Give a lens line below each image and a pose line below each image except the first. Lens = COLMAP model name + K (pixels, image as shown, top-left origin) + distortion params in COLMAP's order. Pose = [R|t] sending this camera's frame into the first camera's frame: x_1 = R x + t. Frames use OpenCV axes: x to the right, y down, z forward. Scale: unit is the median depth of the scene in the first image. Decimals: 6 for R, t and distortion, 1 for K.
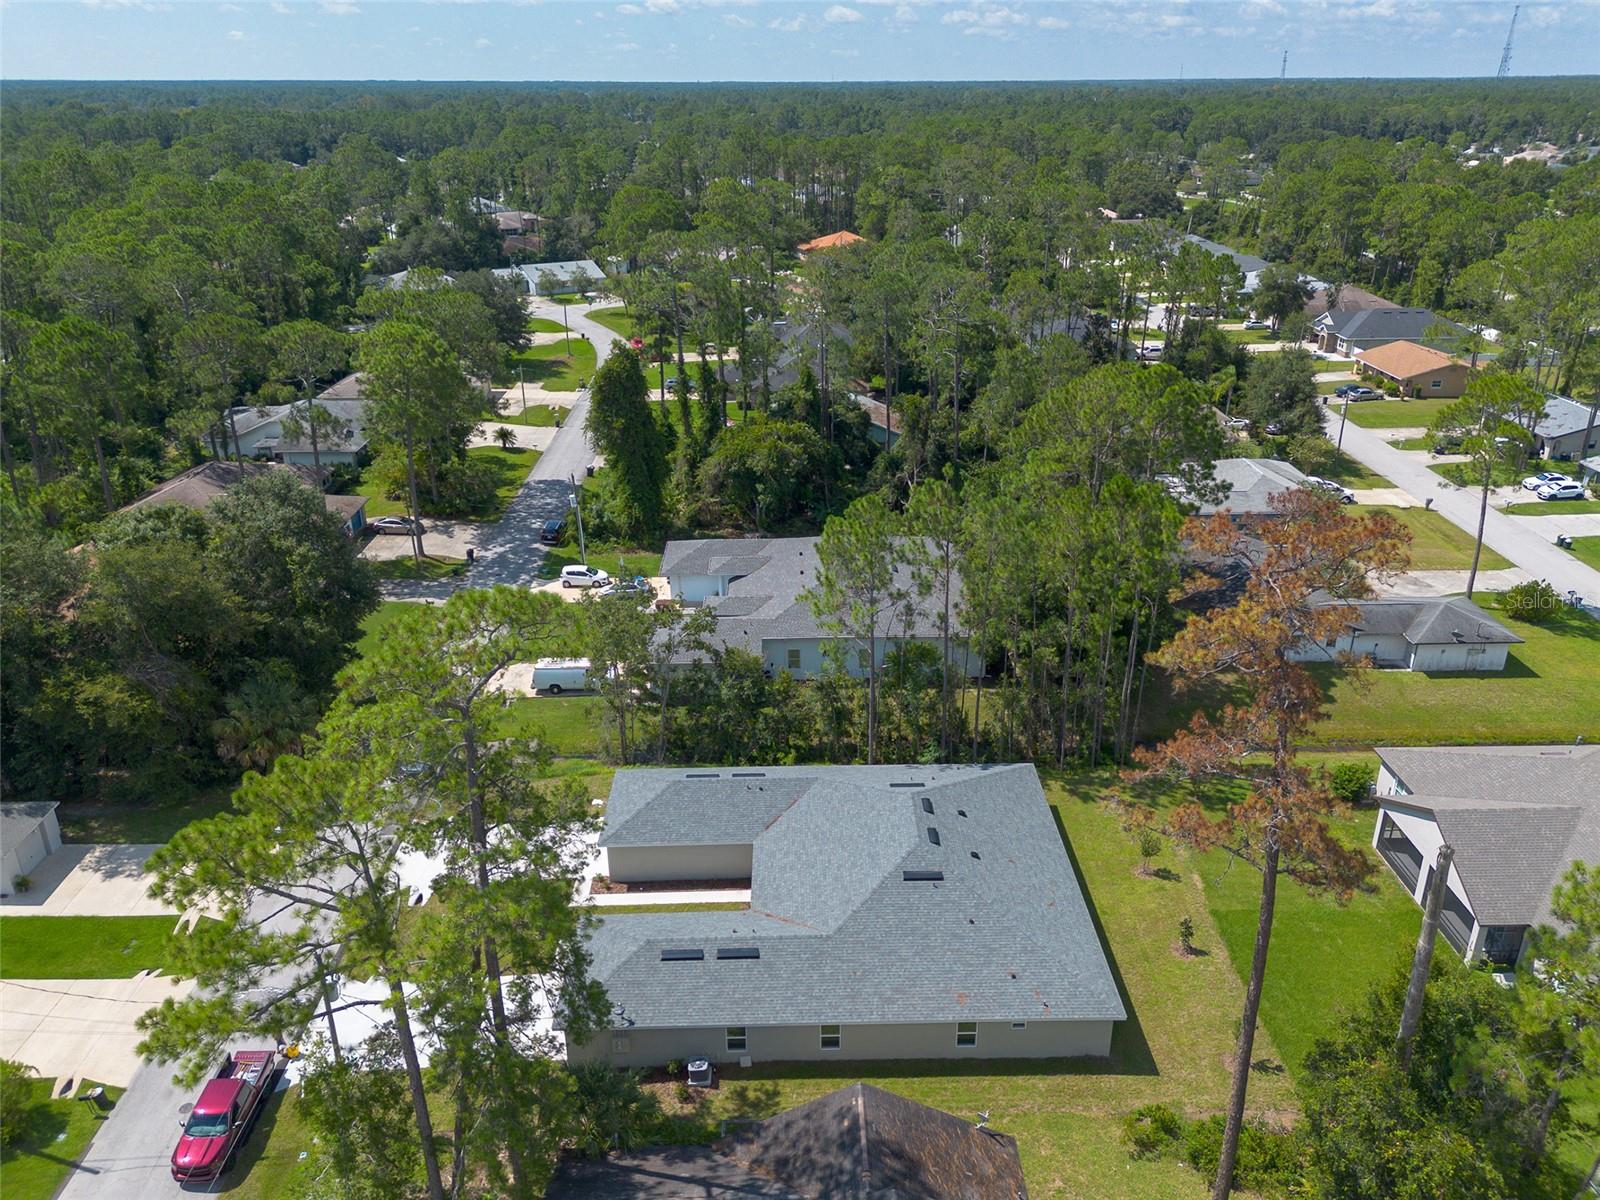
lens RADIAL K [[1173.6, 0, 820.4], [0, 1173.6, 603.0], [0, 0, 1]] dist [0.050024, -0.037422]
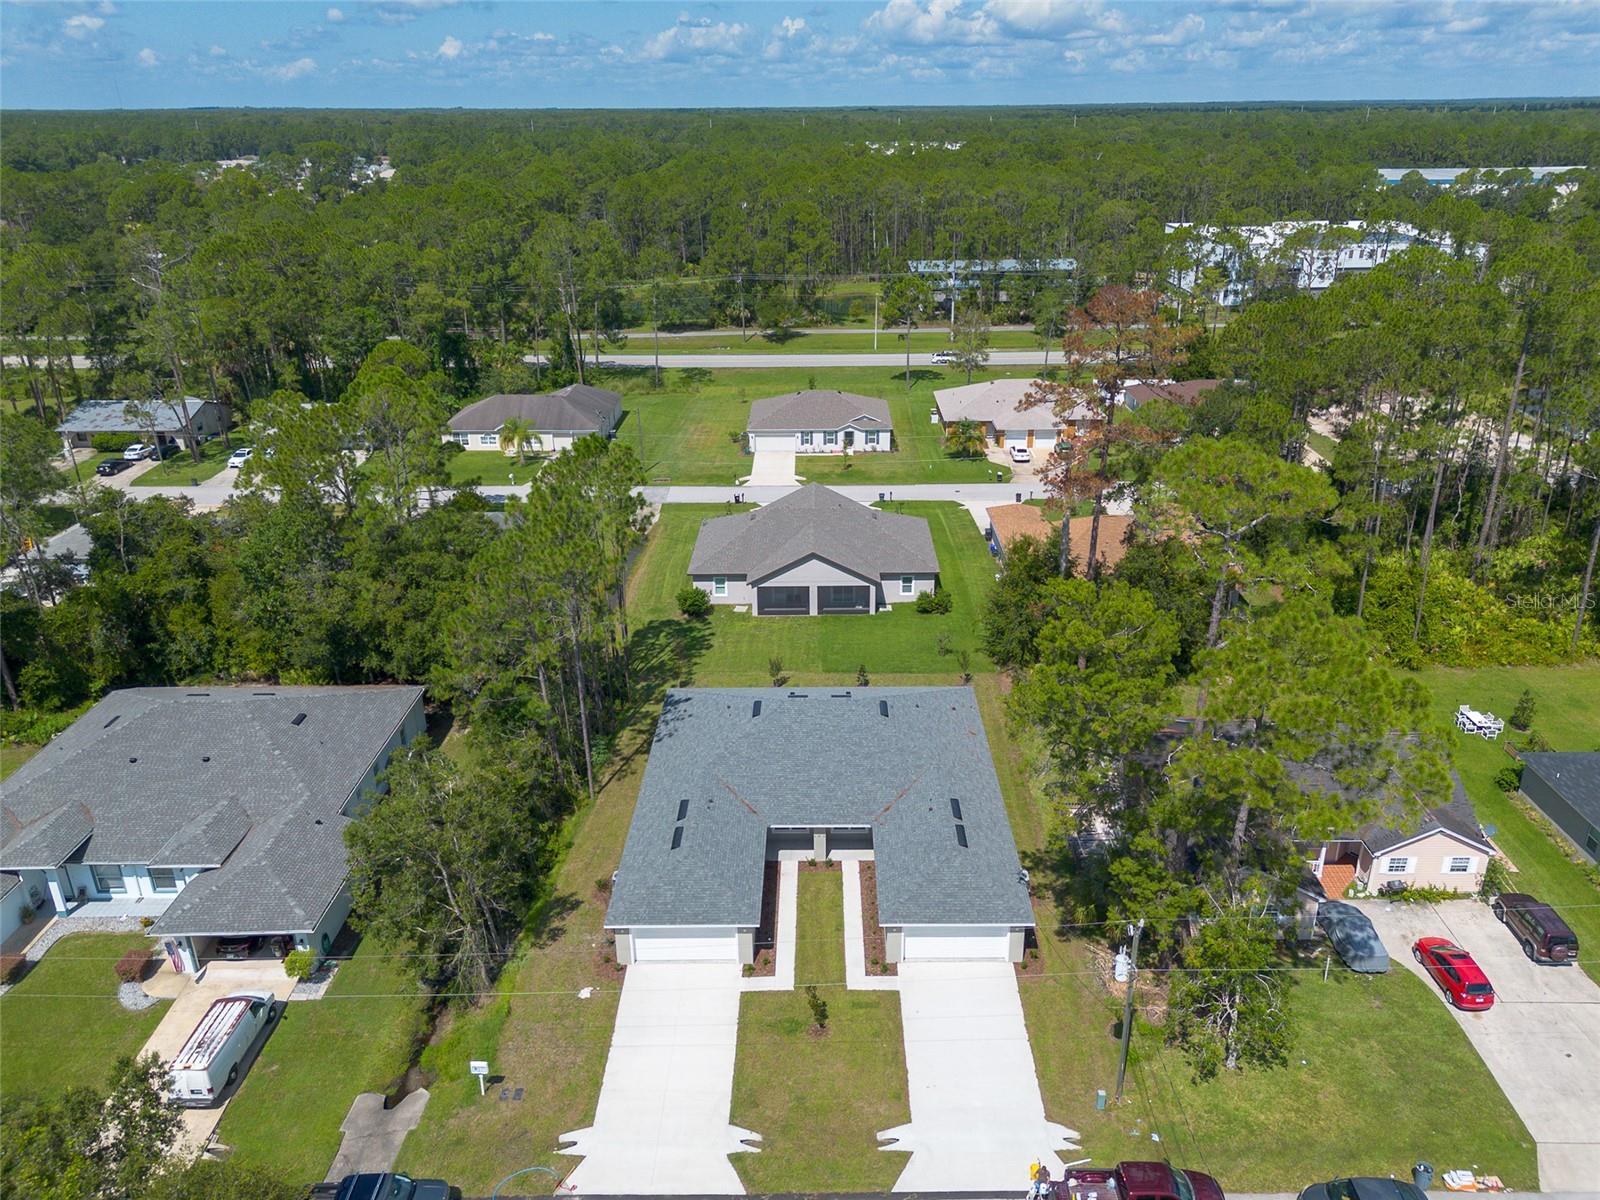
lens RADIAL K [[1173.6, 0, 820.4], [0, 1173.6, 603.0], [0, 0, 1]] dist [0.050024, -0.037422]
pose [[0.026859, -0.385402, 0.922358, -0.989980], [0.410079, 0.845727, 0.341441, -0.310884], [-0.911655, 0.369069, 0.180760, 0.759270]]
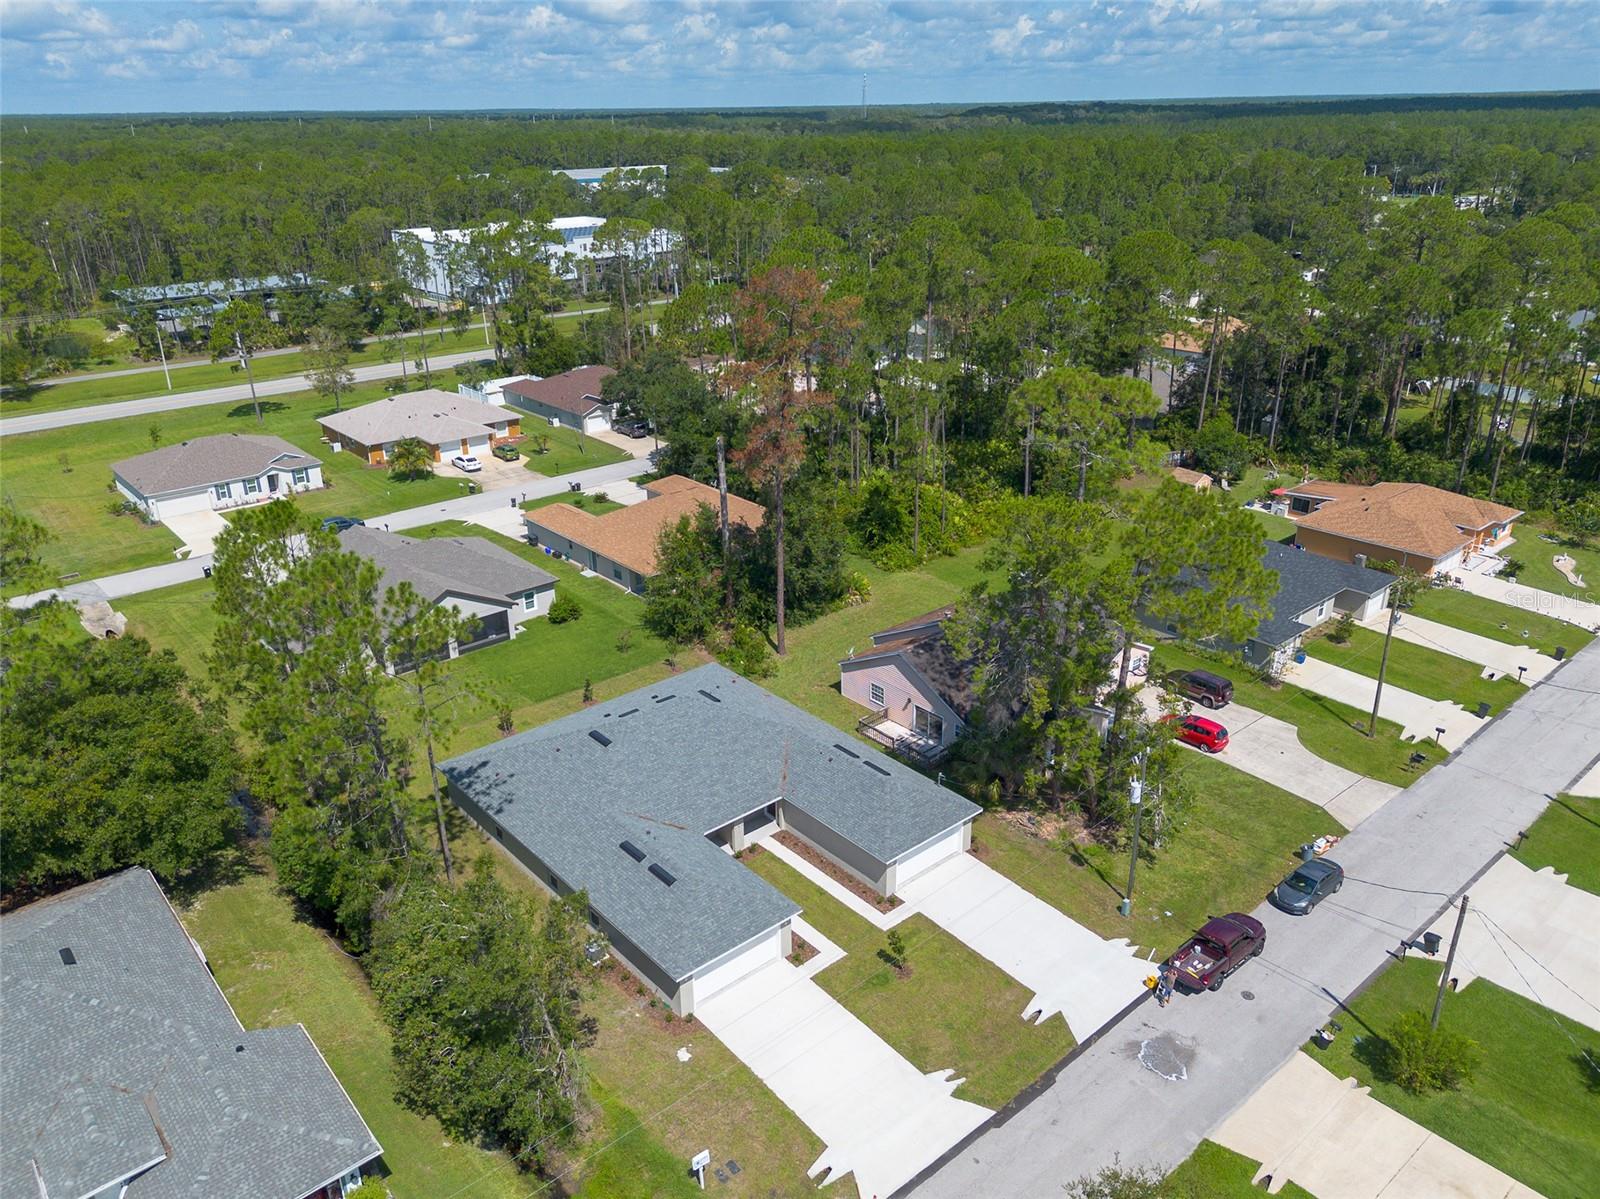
lens RADIAL K [[1167.7, 0, 790.8], [0, 1167.7, 601.4], [0, 0, 1]] dist [0.050521, -0.048549]
pose [[-0.628573, -0.292812, 0.720526, -0.821513], [0.327797, 0.740380, 0.586844, -0.540799], [-0.705298, 0.605061, -0.369400, 1.286792]]
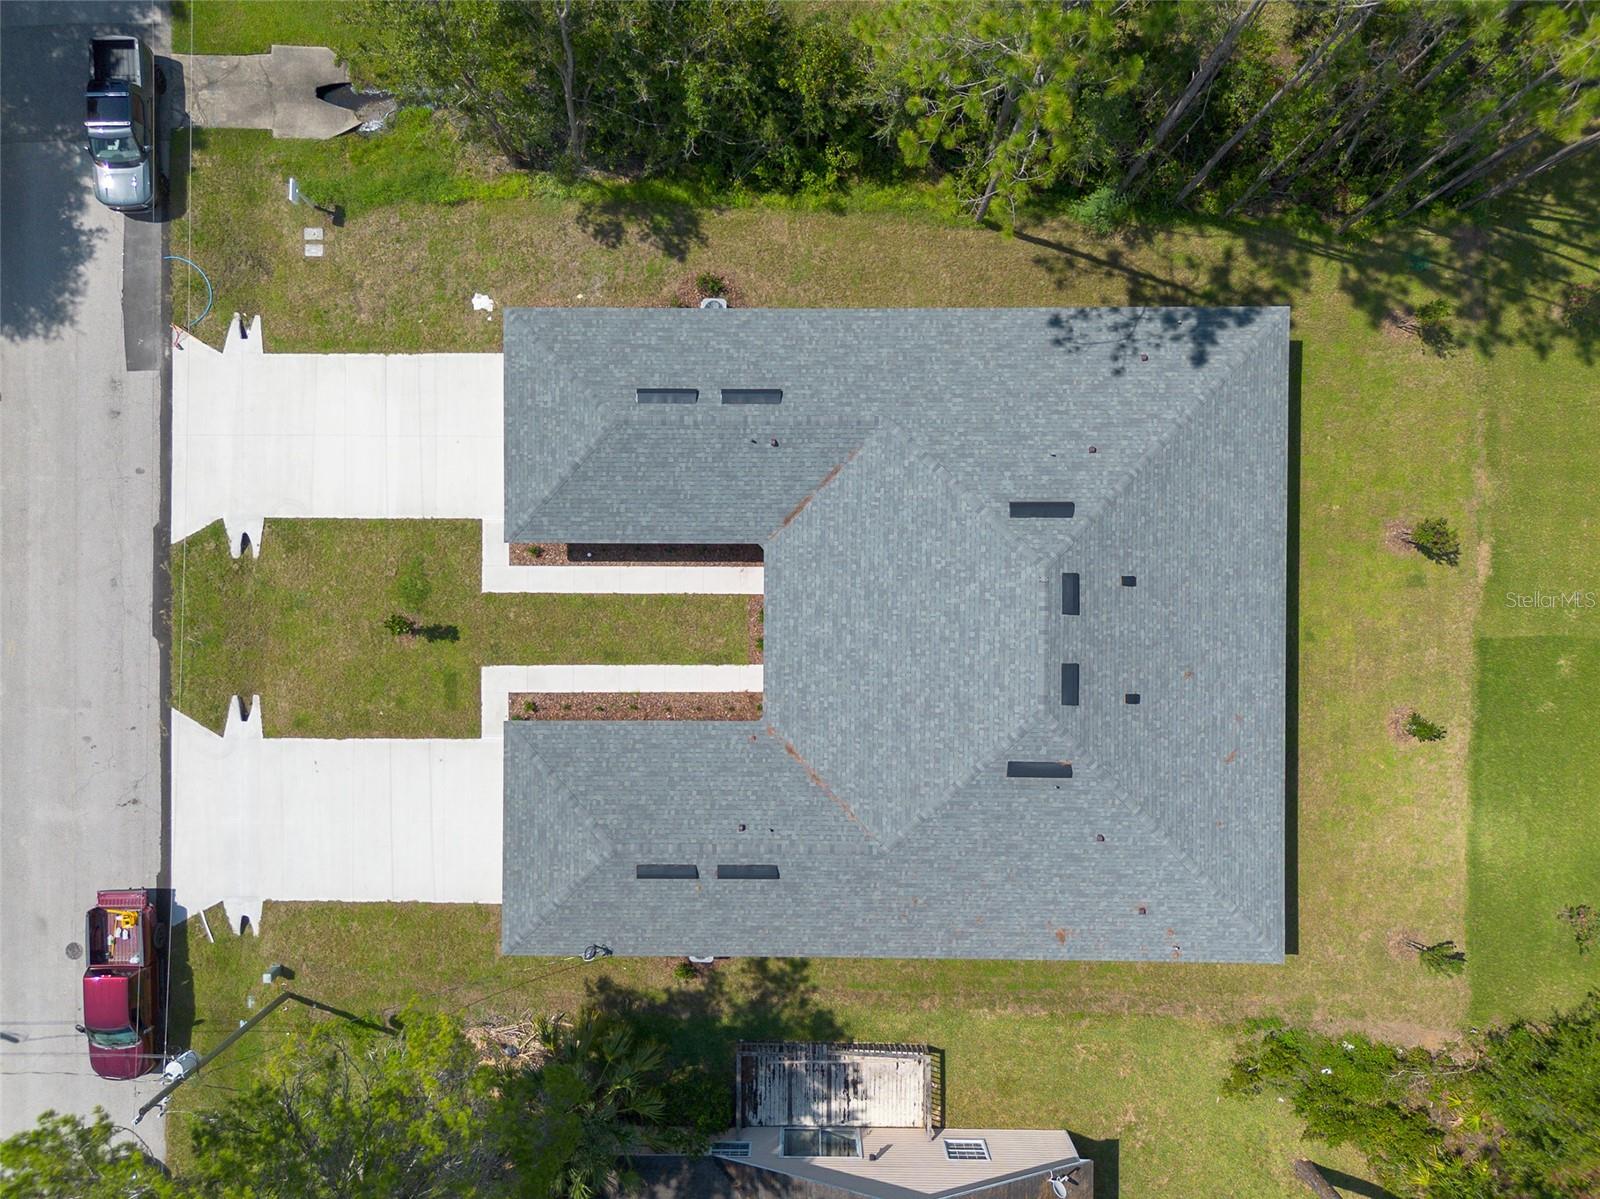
lens RADIAL K [[1137.3, 0, 801.6], [0, 1137.3, 608.4], [0, 0, 1]] dist [0.046533, -0.032004]
pose [[0.999557, 0.028862, -0.007259, -0.034968], [-0.004594, 0.390633, 0.920535, -0.340447], [0.029404, -0.920094, 0.390593, 0.803211]]
